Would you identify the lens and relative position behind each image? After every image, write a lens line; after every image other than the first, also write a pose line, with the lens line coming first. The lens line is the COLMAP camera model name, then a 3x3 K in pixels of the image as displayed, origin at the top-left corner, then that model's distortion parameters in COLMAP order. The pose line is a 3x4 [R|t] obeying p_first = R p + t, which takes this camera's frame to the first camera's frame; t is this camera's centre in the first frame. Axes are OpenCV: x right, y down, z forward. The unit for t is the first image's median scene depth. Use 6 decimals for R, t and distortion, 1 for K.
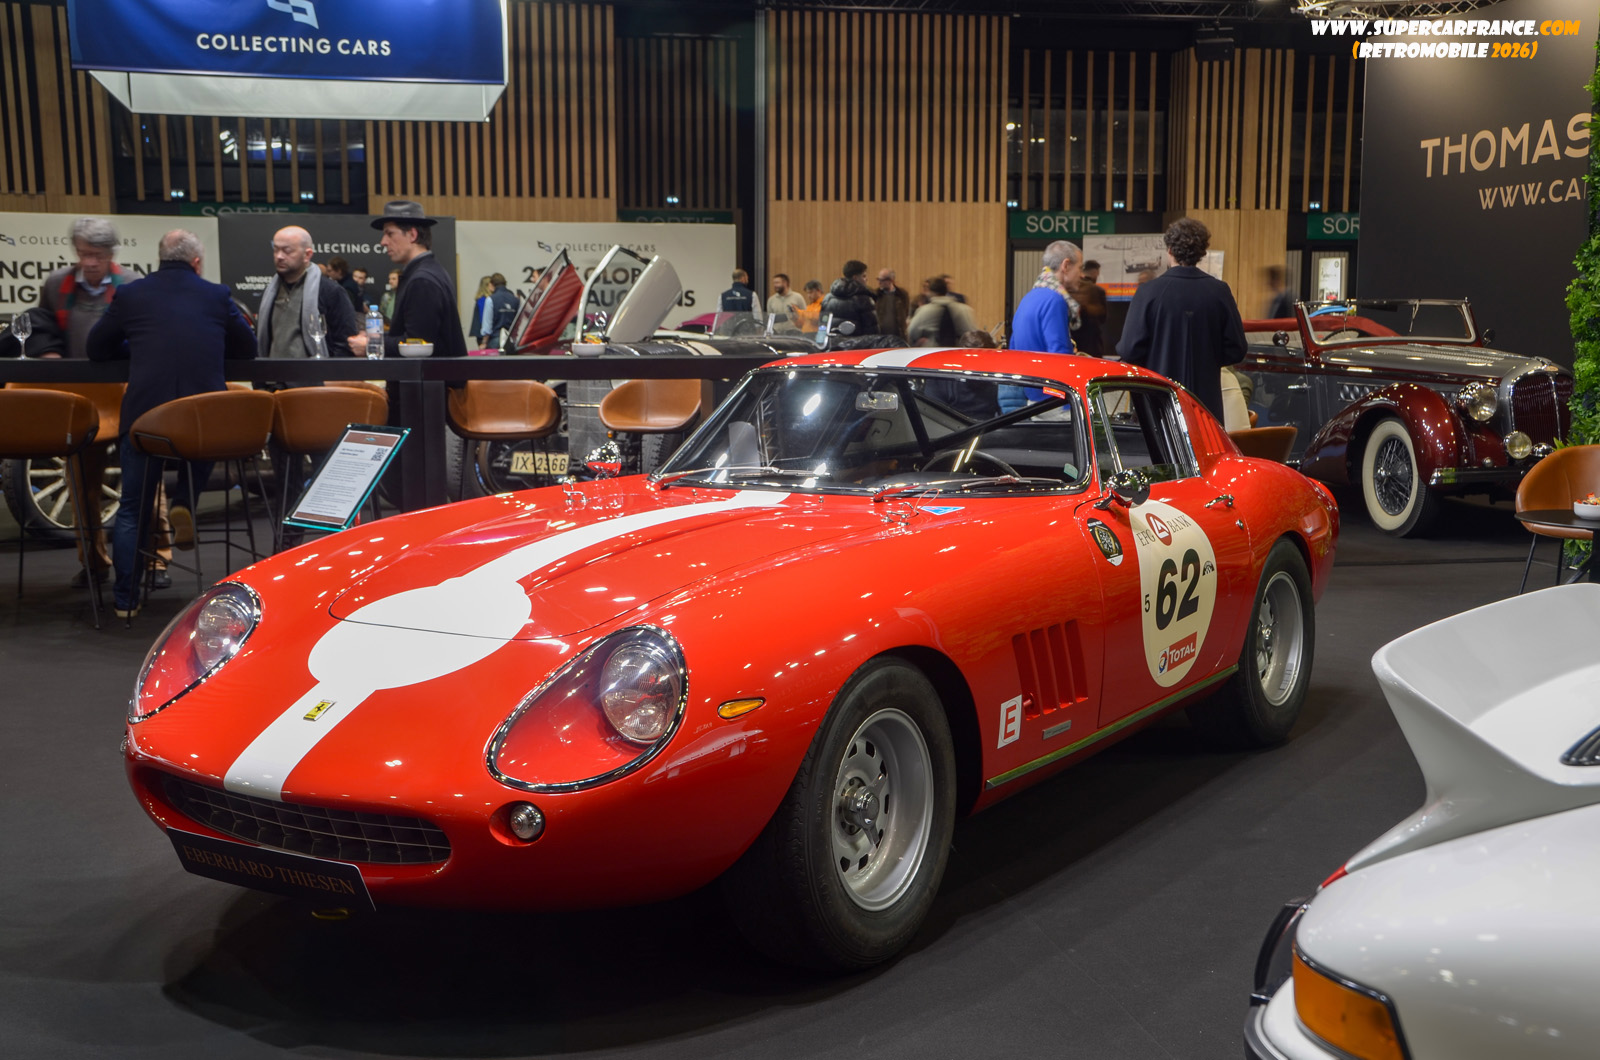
lens RADIAL K [[1977.0, 0, 800.0], [0, 1977.0, 530.0], [0, 0, 1]] dist [0.047647, 0.348972]
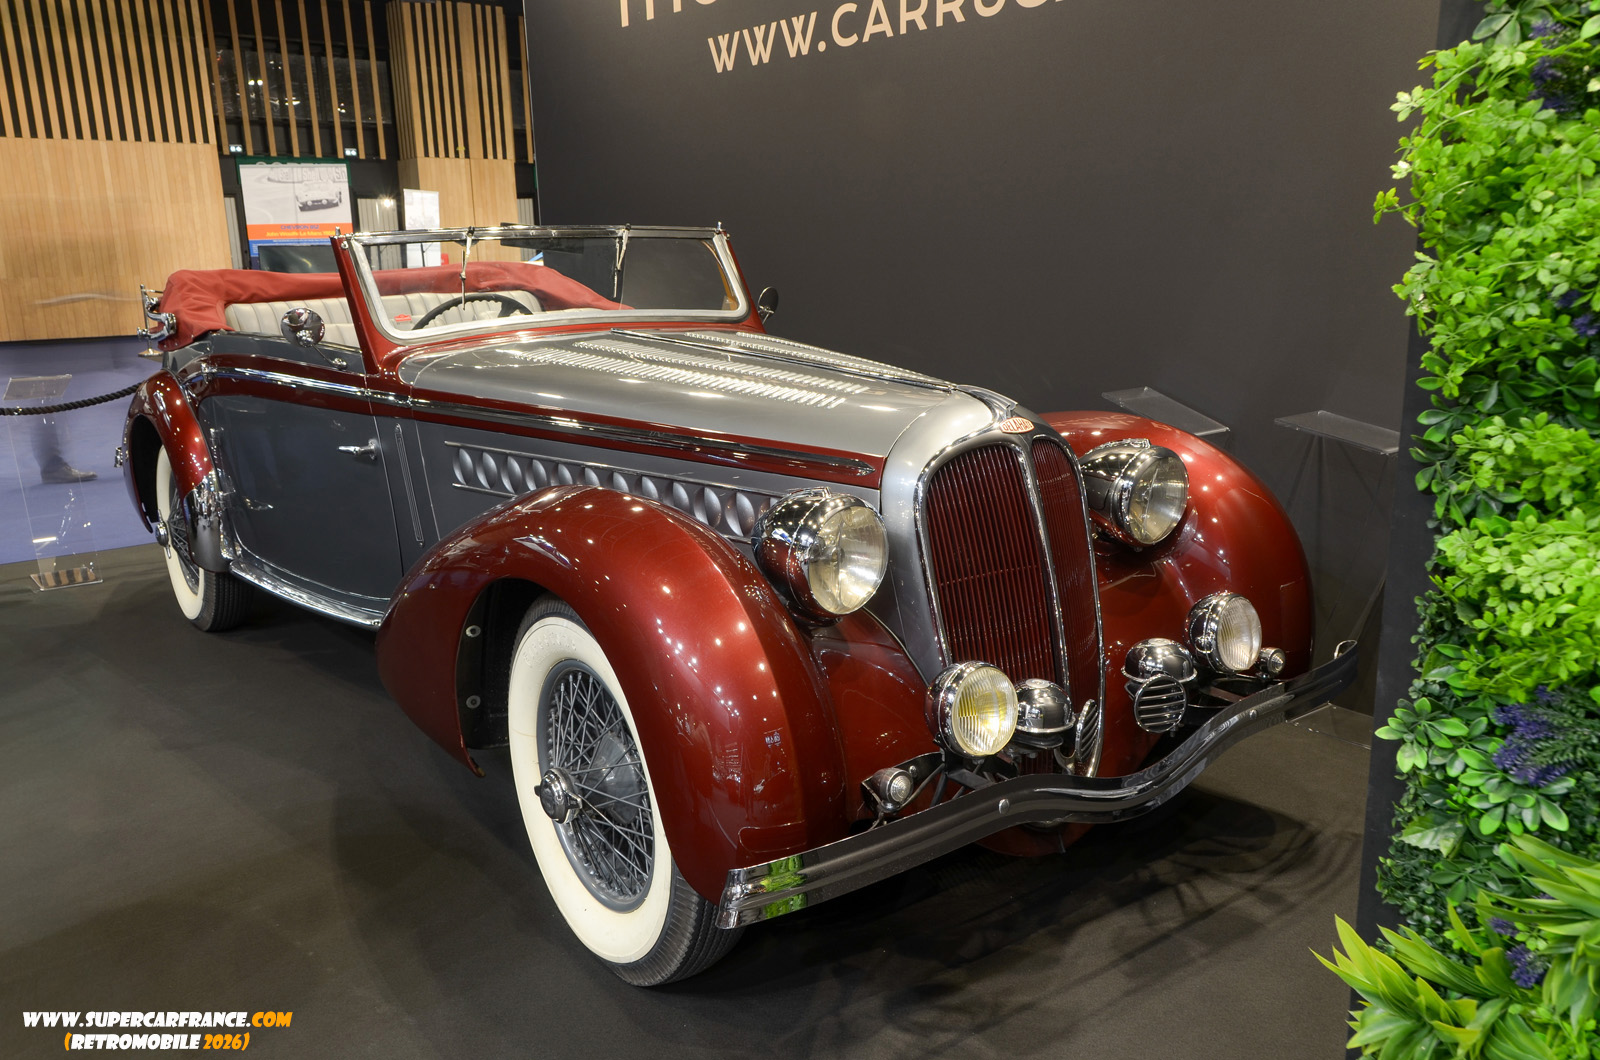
lens RADIAL K [[1269.2, 0, 800.0], [0, 1269.2, 530.0], [0, 0, 1]] dist [0.035607, 0.000779]
pose [[0.911504, -0.109714, 0.396388, 0.096323], [0.068235, 0.990748, 0.117316, -0.033730], [-0.405592, -0.079887, 0.910557, 0.307479]]
